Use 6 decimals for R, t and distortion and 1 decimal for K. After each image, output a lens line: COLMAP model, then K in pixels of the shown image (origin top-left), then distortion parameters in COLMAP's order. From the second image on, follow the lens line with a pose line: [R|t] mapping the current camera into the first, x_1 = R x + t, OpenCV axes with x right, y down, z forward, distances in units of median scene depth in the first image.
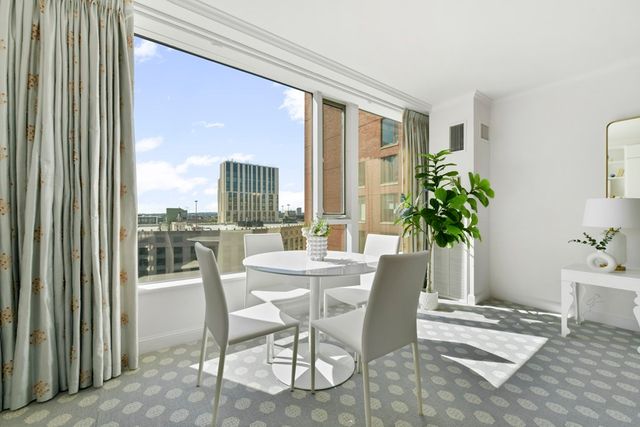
lens RADIAL K [[259.7, 0, 320.0], [0, 259.7, 213.5], [0, 0, 1]] dist [-0.004372, -0.000470]
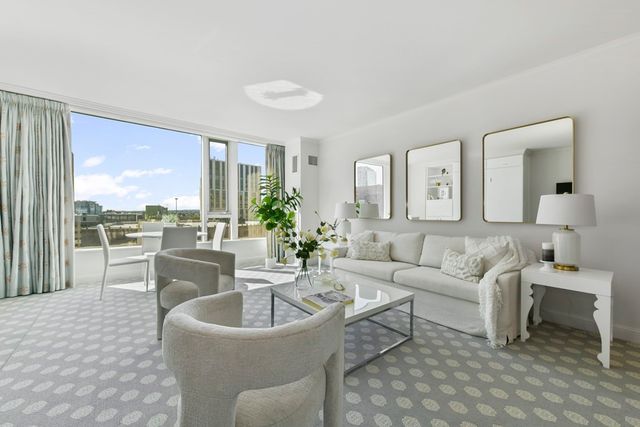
lens RADIAL K [[254.0, 0, 320.0], [0, 254.0, 213.5], [0, 0, 1]] dist [-0.000936, 0.000260]
pose [[0.998219, -0.000392, 0.059649, 0.883057], [-0.000230, 0.999946, 0.010418, -0.000721], [-0.059650, -0.010414, 0.998165, -0.878694]]
